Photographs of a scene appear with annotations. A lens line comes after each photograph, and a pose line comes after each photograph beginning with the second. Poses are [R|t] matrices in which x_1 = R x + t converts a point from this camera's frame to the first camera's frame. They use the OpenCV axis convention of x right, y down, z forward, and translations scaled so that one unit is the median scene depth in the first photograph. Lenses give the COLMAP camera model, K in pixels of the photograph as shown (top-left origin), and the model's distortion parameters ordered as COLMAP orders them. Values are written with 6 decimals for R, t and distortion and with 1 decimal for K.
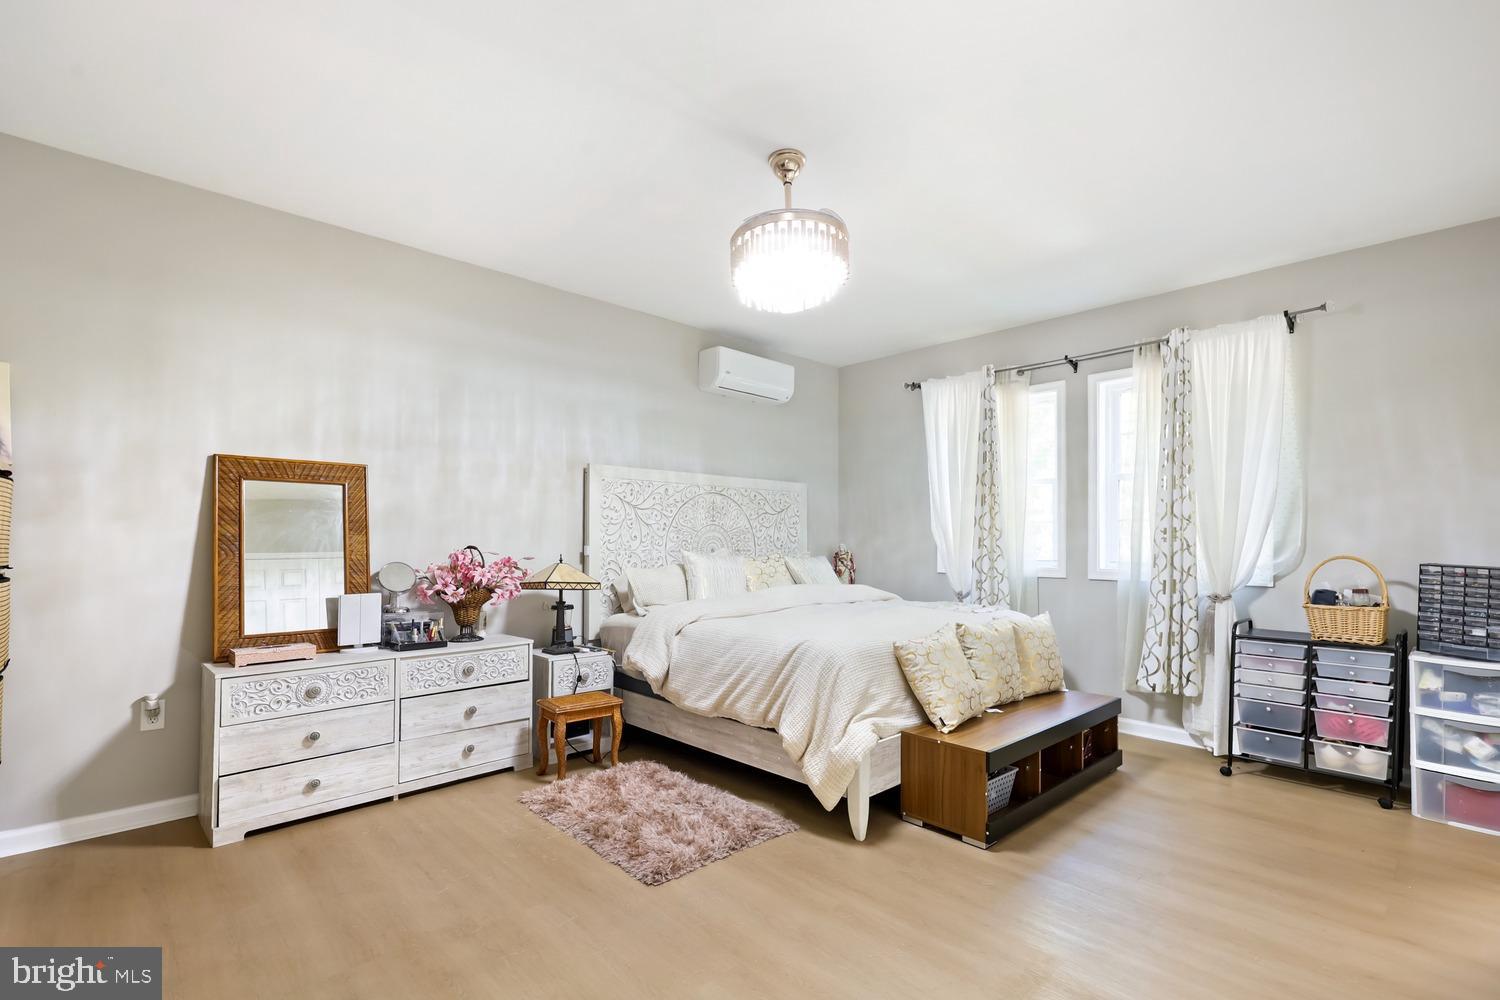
lens RADIAL K [[687.2, 0, 753.4], [0, 687.2, 540.6], [0, 0, 1]] dist [0.002307, 0.000036]
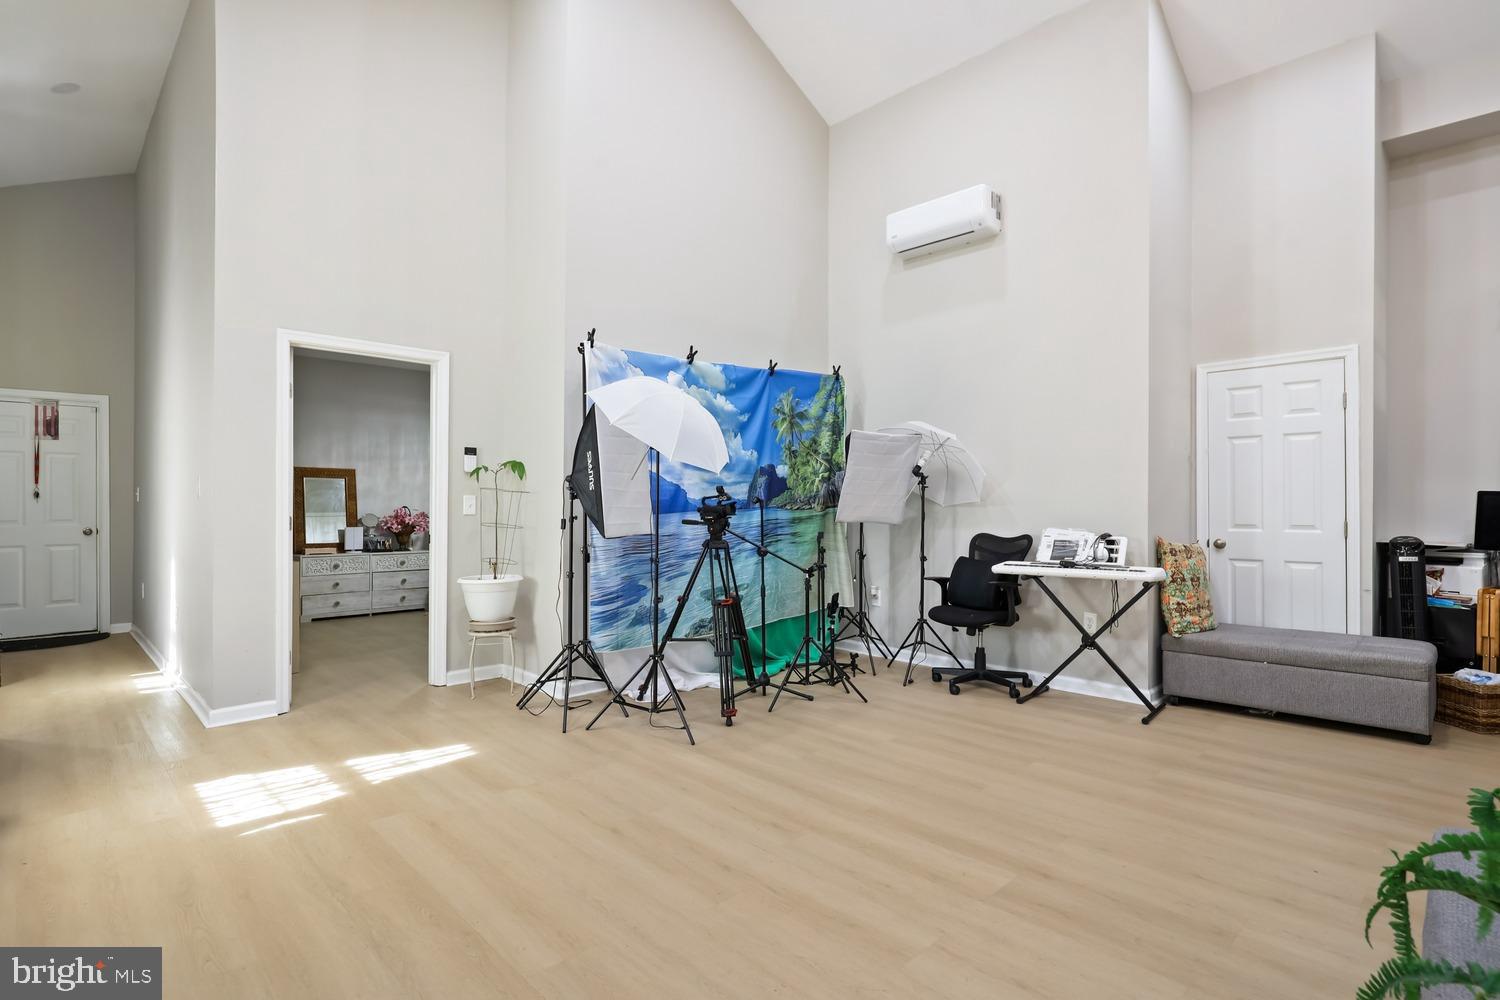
lens RADIAL K [[751.8, 0, 751.0], [0, 751.8, 503.3], [0, 0, 1]] dist [-0.000804, -0.000149]
pose [[0.999970, -0.003586, 0.006870, 0.695844], [0.003572, 0.999992, 0.002010, -0.001818], [-0.006877, -0.001985, 0.999974, -1.436178]]
